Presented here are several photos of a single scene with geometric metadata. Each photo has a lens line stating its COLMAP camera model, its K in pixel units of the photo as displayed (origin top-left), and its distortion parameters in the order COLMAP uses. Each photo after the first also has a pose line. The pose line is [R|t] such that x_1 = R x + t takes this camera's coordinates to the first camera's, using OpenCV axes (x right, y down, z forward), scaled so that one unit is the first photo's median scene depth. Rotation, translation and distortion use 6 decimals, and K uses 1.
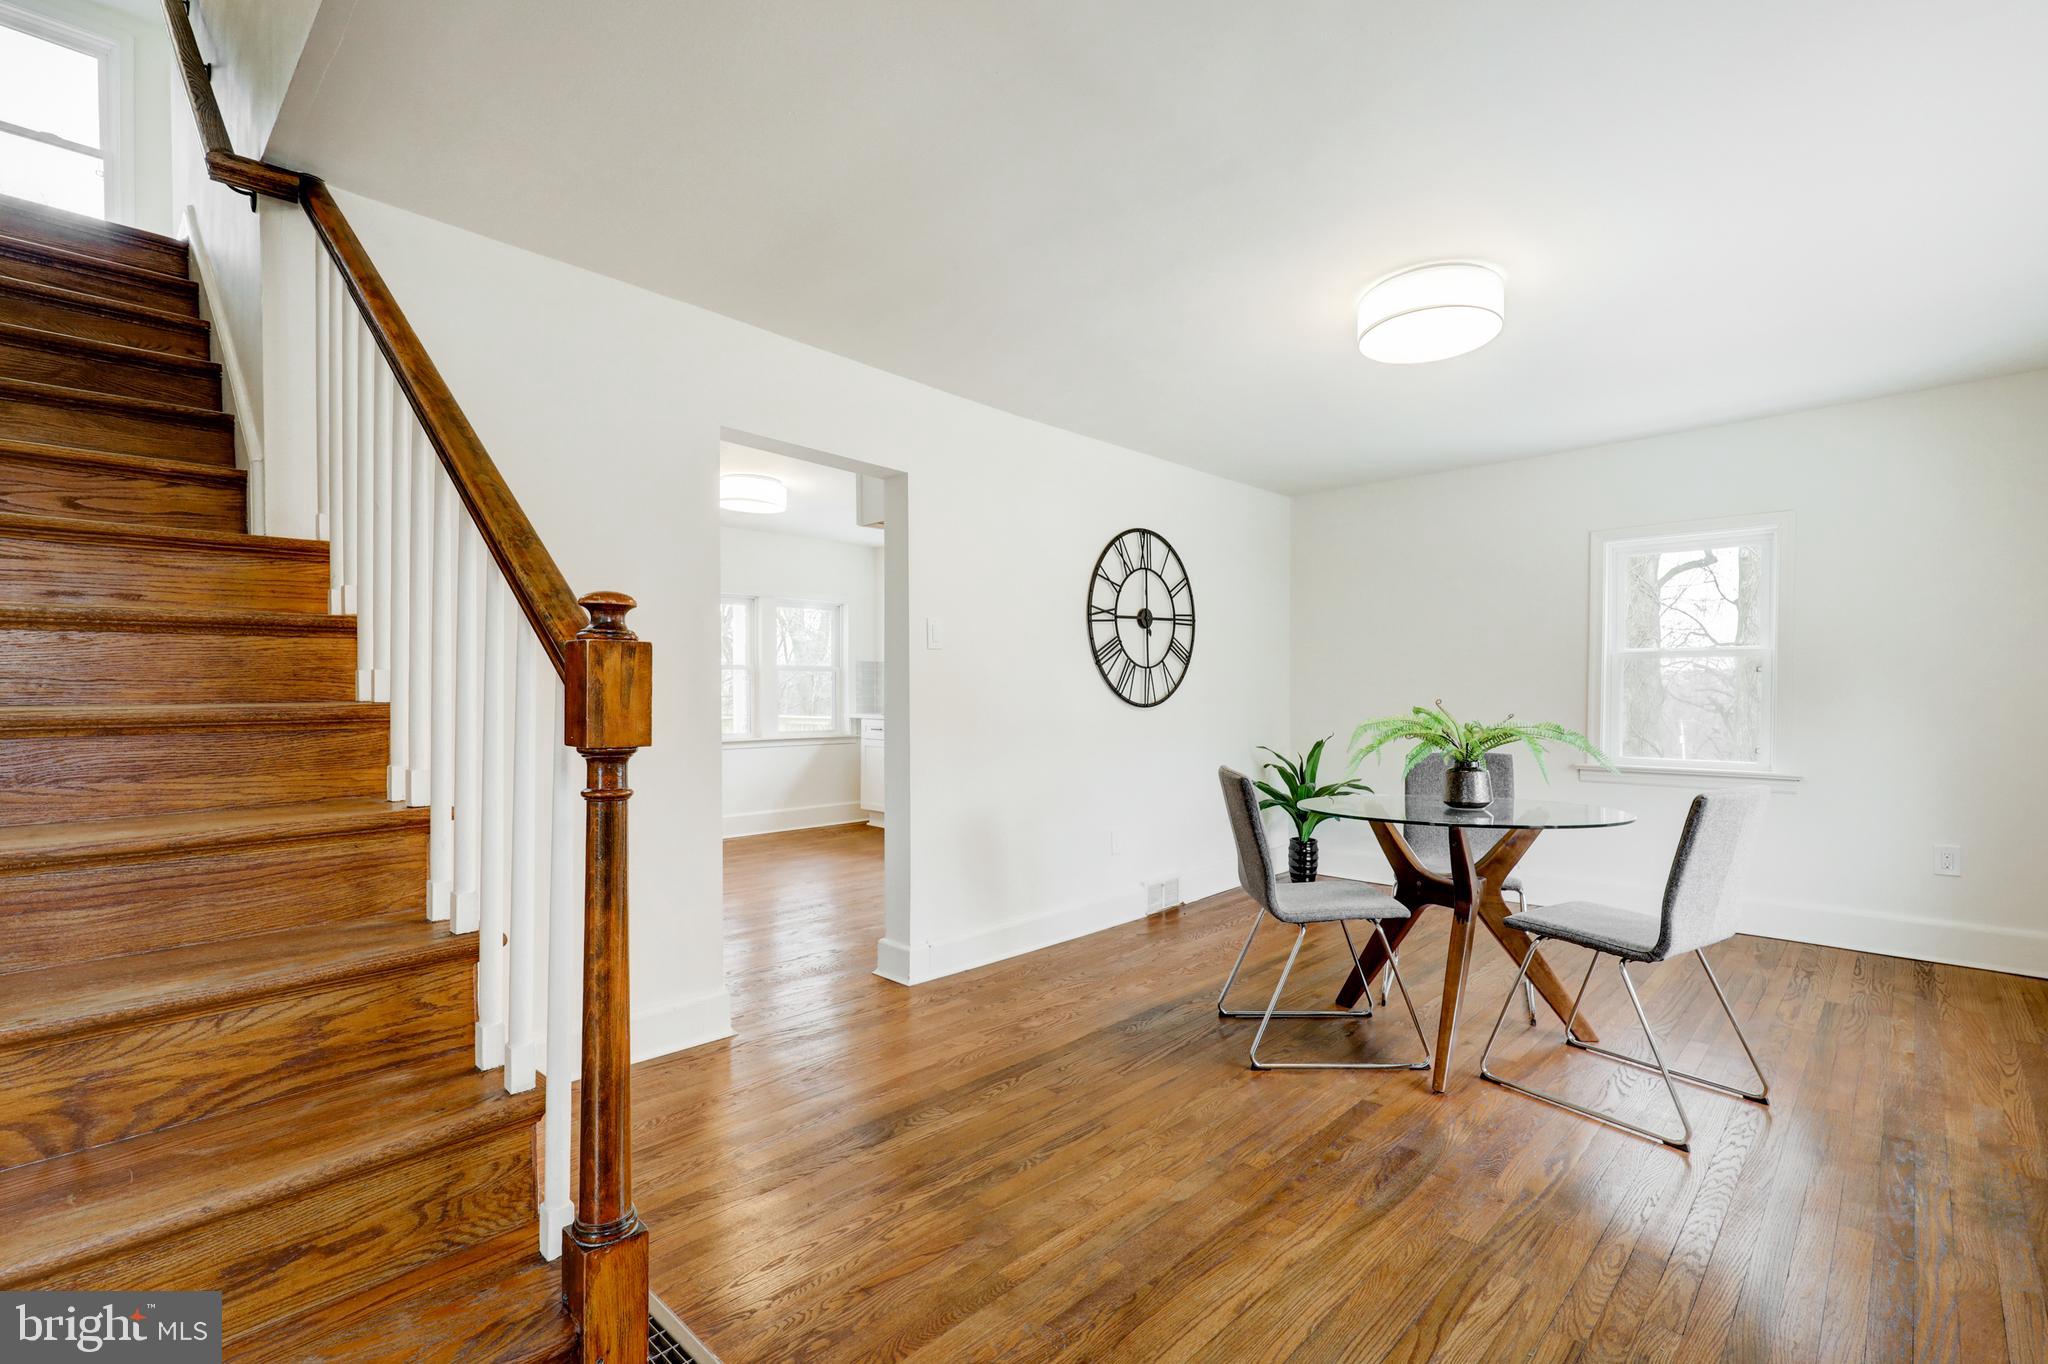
lens RADIAL K [[932.9, 0, 1019.5], [0, 932.9, 713.7], [0, 0, 1]] dist [0.000926, -0.000184]
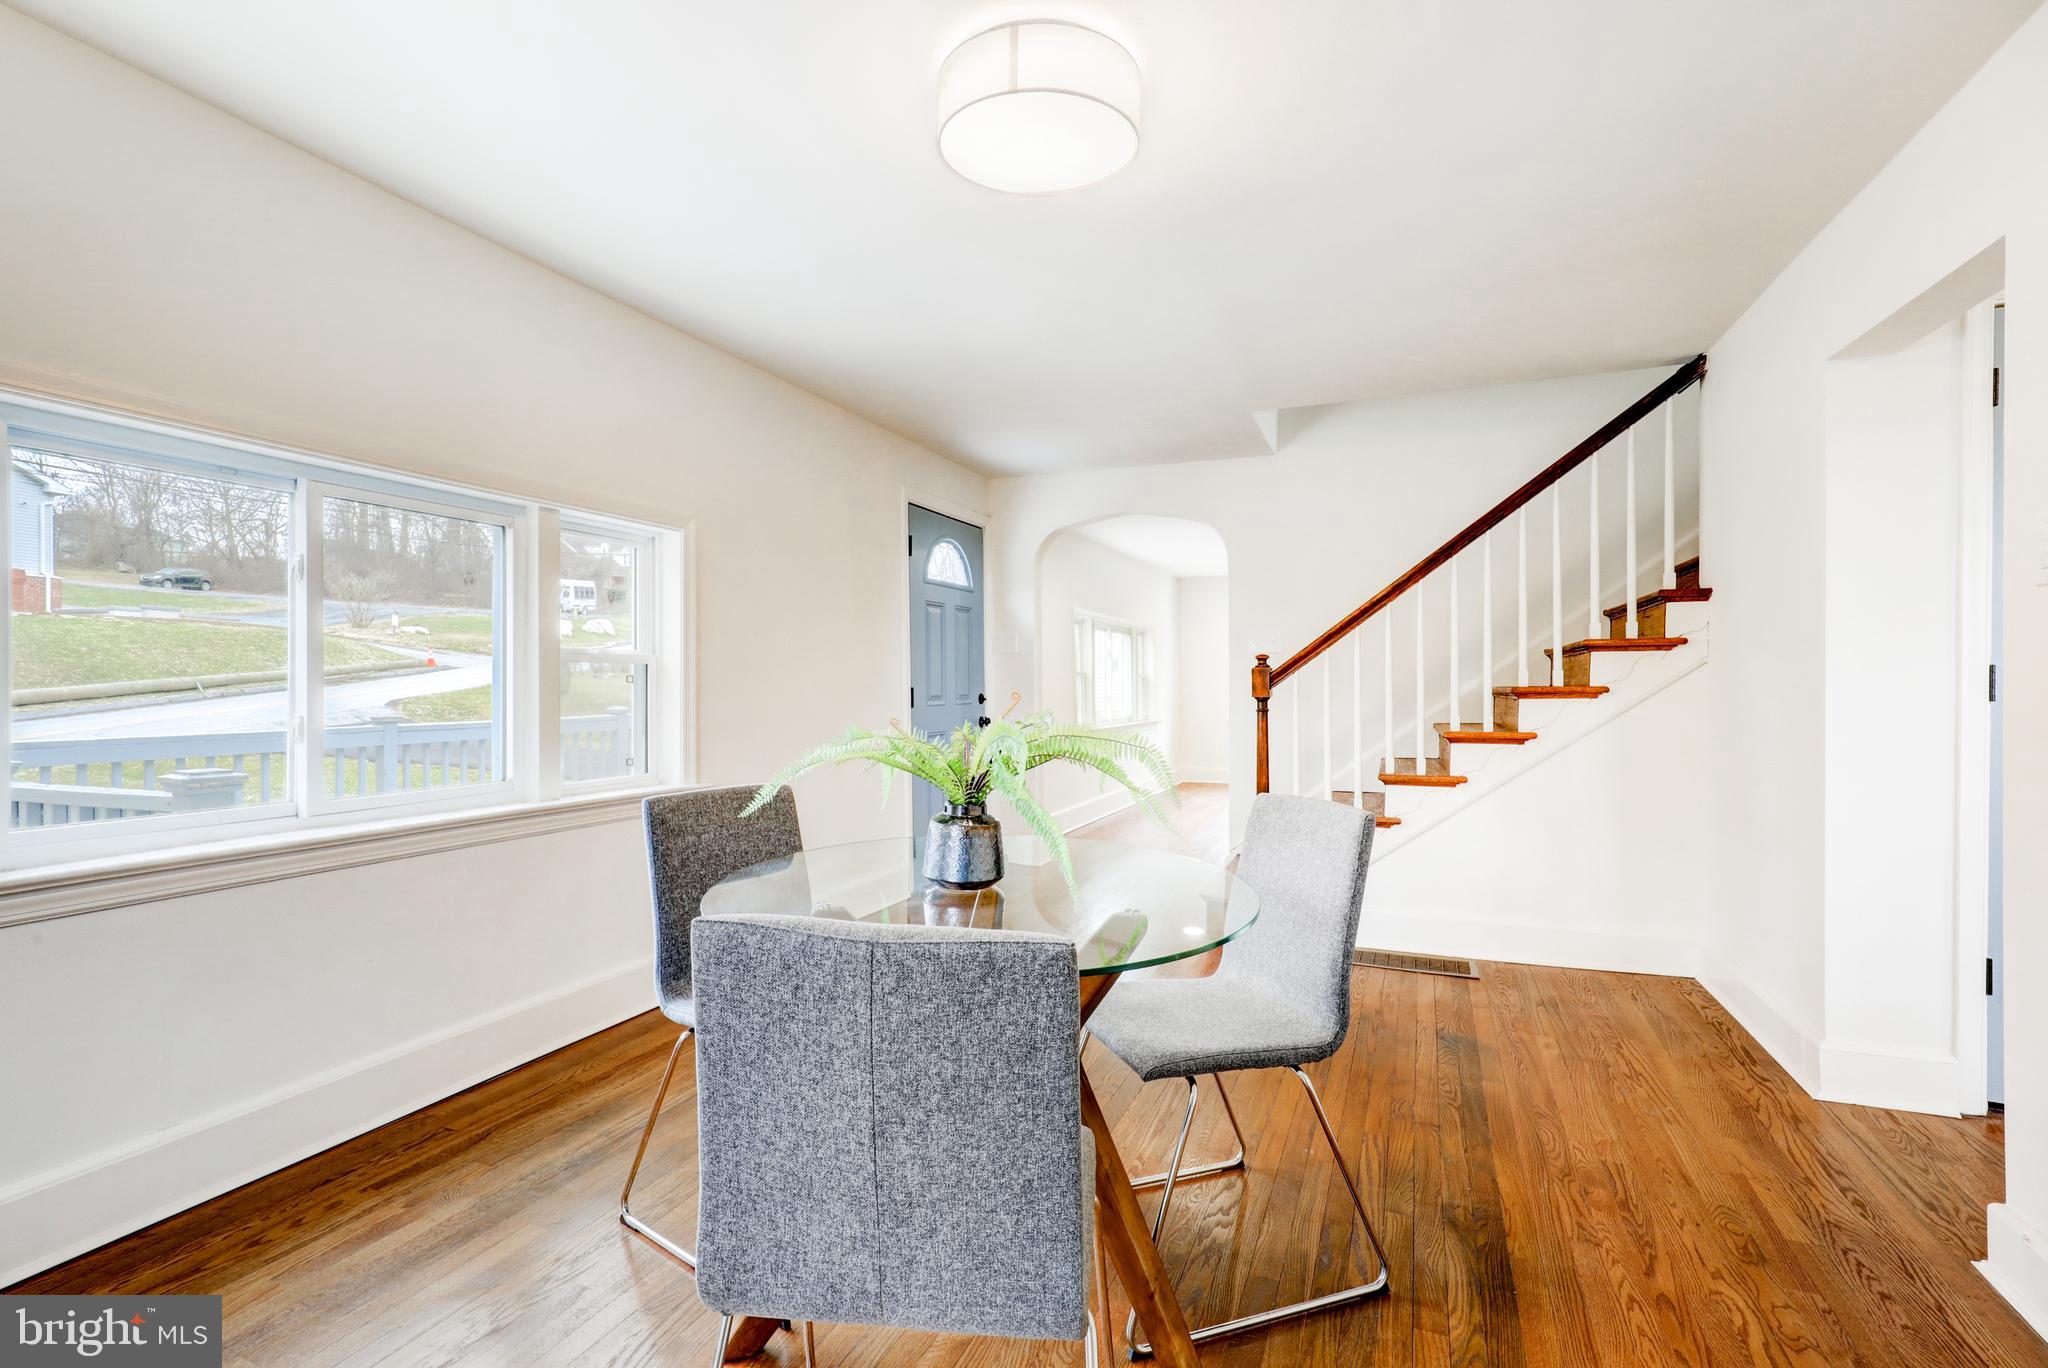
lens RADIAL K [[928.0, 0, 1024.0], [0, 928.0, 684.0], [0, 0, 1]] dist [0.000365, -0.000220]
pose [[-0.934285, 0.004171, -0.356503, 0.428747], [-0.005498, 0.999644, 0.026105, -0.026508], [0.356485, 0.026349, -0.933929, 1.015275]]
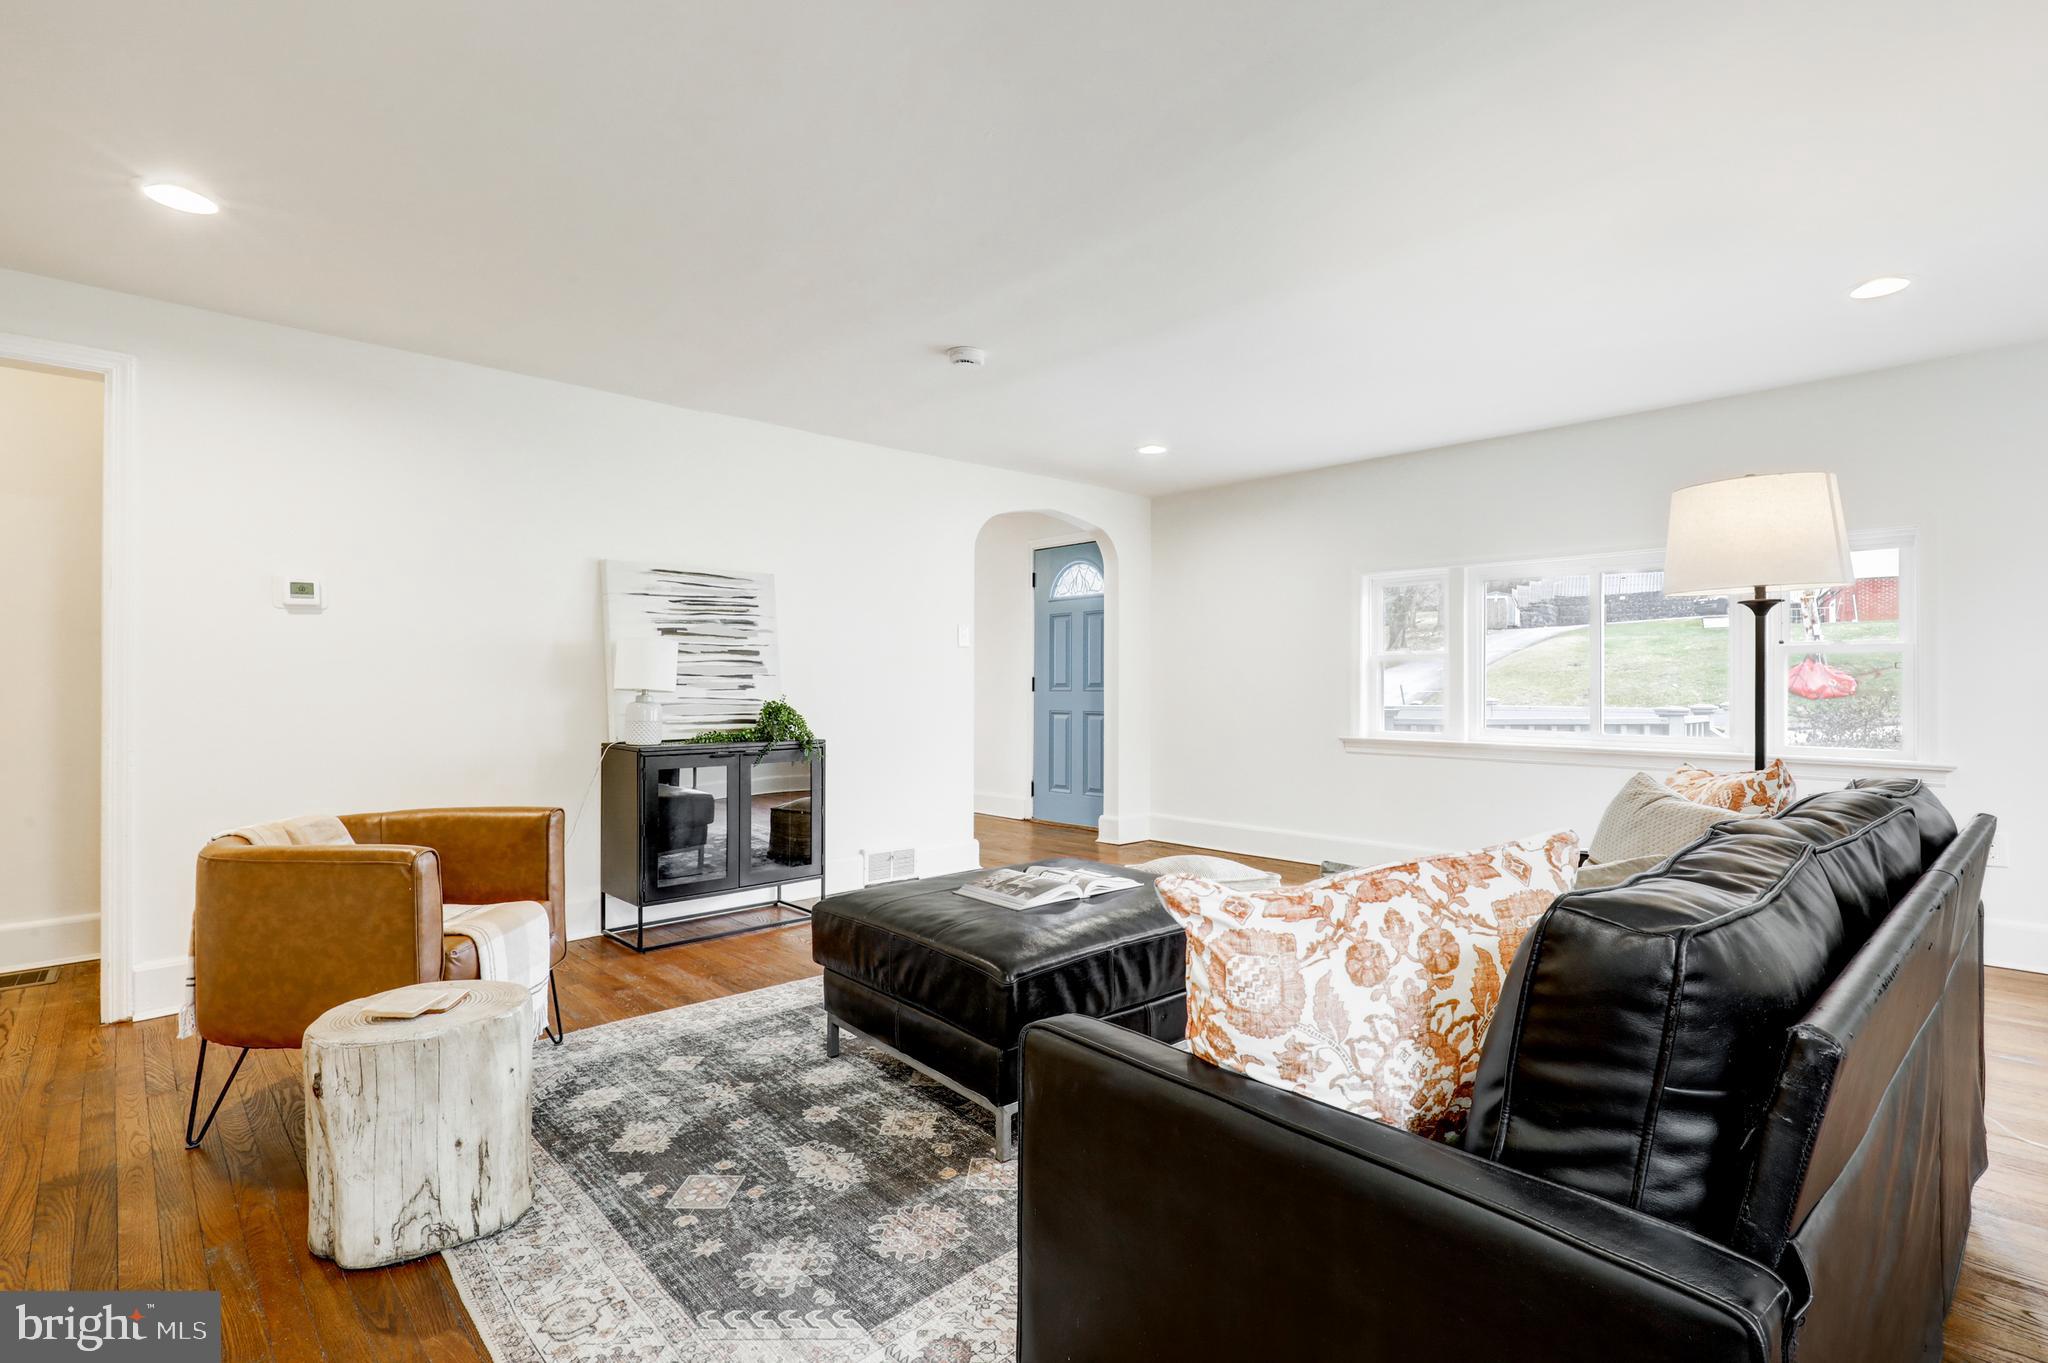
lens RADIAL K [[943.0, 0, 1023.6], [0, 943.0, 696.8], [0, 0, 1]] dist [0.000475, 0.000207]
pose [[0.071360, -0.016307, 0.997317, -1.466272], [0.022481, 0.999639, 0.014736, 0.020410], [-0.997197, 0.021369, 0.071701, -0.121374]]
